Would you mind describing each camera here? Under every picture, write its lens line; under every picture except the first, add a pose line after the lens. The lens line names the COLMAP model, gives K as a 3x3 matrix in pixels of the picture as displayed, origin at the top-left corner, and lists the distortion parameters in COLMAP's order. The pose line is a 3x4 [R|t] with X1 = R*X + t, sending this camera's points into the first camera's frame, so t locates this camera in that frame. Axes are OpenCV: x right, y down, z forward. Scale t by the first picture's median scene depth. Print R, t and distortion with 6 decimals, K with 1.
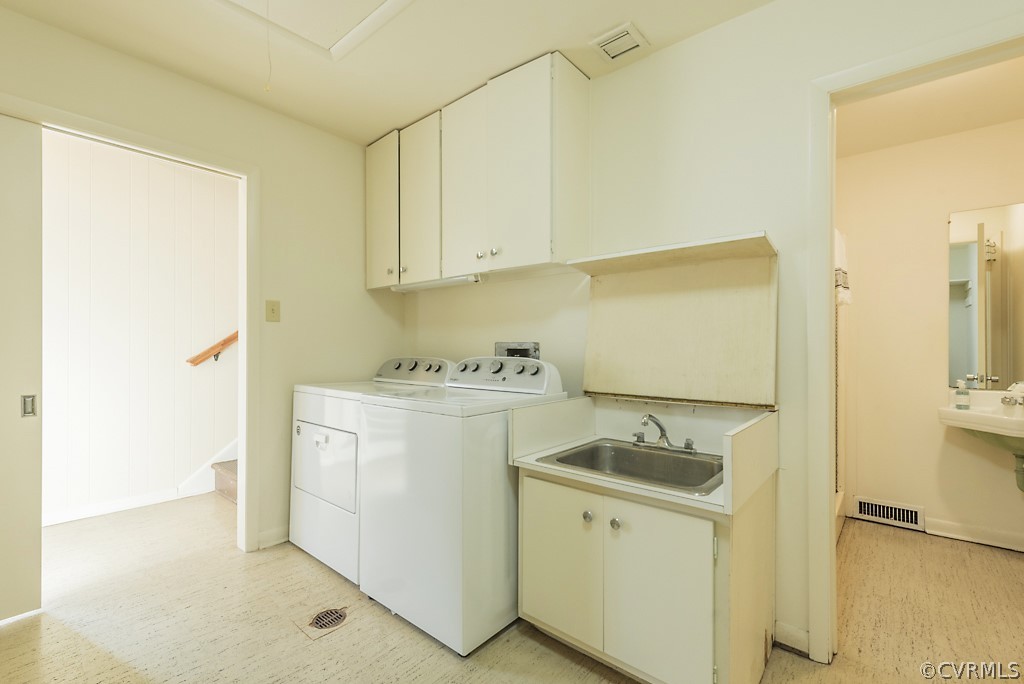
lens RADIAL K [[454.7, 0, 501.2], [0, 454.7, 346.1], [0, 0, 1]] dist [0.008839, -0.001887]
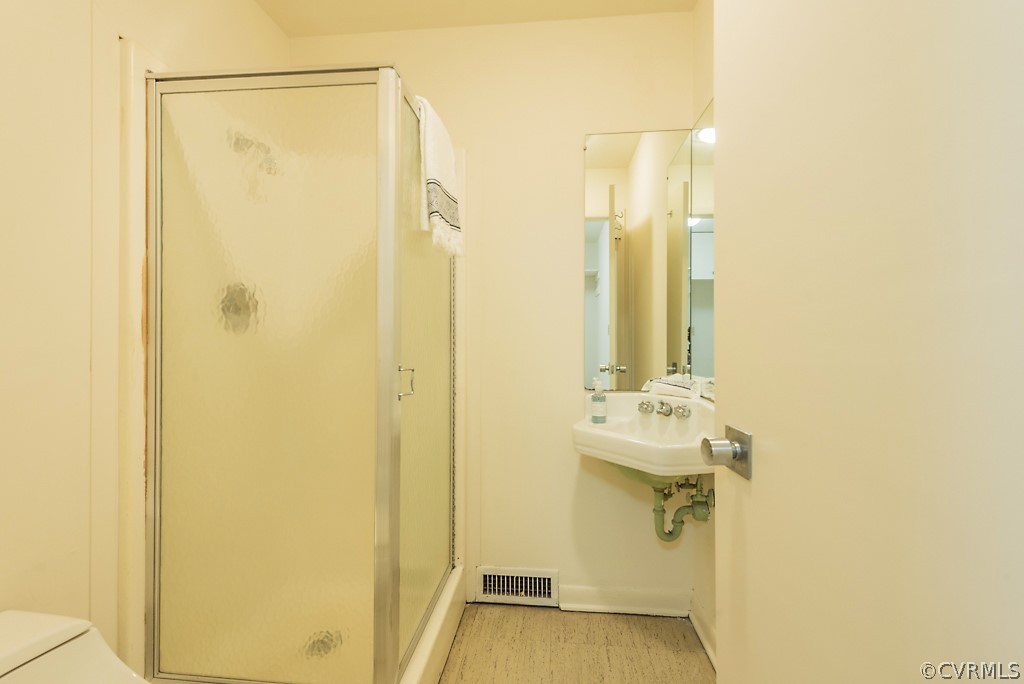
lens RADIAL K [[454.7, 0, 514.2], [0, 454.7, 337.1], [0, 0, 1]] dist [0.008839, -0.001887]
pose [[0.813406, -0.005972, 0.581666, 0.491678], [0.001837, 0.999969, 0.007697, 0.005381], [-0.581694, -0.005193, 0.813391, 0.502578]]
